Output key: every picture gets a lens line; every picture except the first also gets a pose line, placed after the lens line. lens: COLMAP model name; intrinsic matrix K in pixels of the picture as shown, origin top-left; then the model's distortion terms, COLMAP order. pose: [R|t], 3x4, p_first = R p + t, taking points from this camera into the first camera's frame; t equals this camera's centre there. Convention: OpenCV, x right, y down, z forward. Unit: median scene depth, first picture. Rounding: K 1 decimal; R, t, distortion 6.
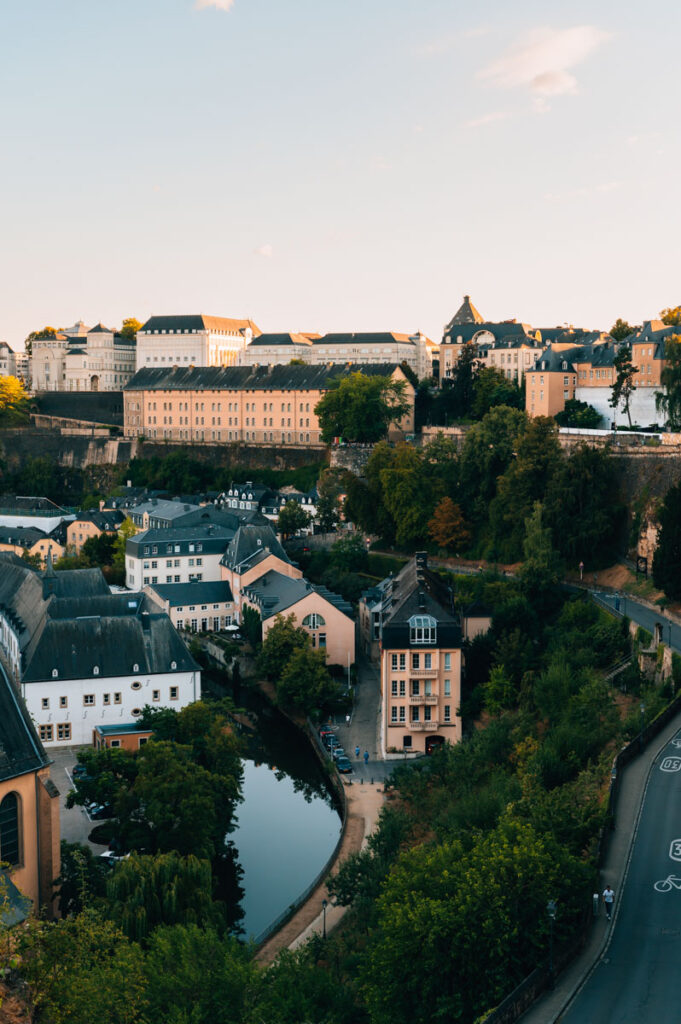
lens RADIAL K [[1283.3, 0, 340.2], [0, 1283.3, 512.1], [0, 0, 1]] dist [0.006146, 0.000000]
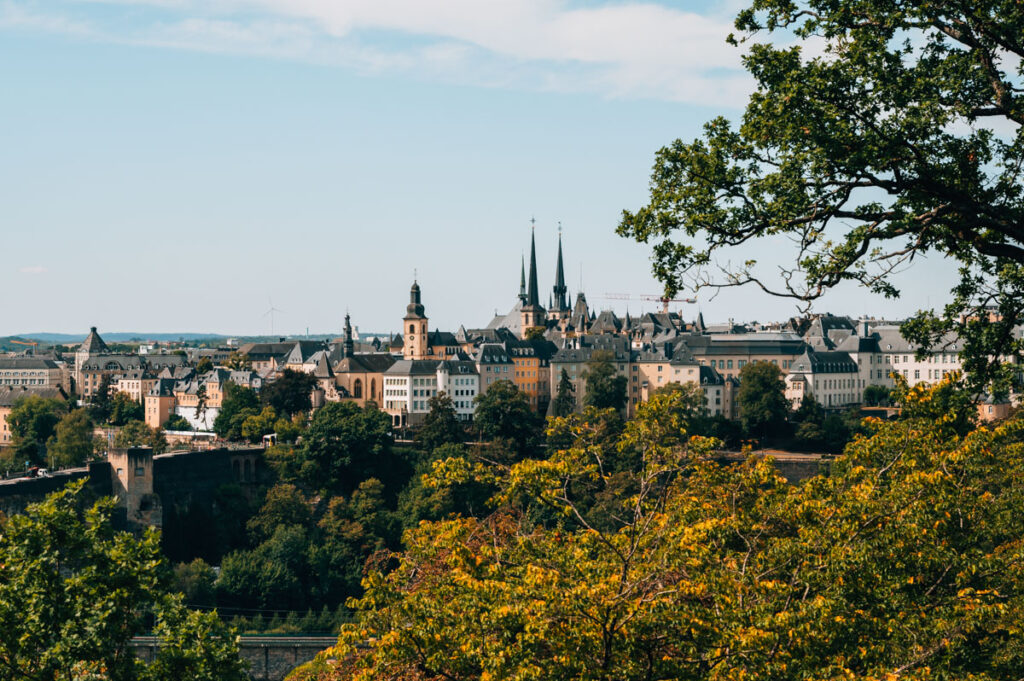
lens RADIAL K [[2059.0, 0, 511.9], [0, 2059.0, 340.6], [0, 0, 1]] dist [-0.048488, 0.000000]
pose [[0.942375, 0.001876, 0.334552, -0.302195], [0.030677, 0.995287, -0.091993, 0.078477], [-0.333148, 0.096955, 0.937876, -1.681775]]
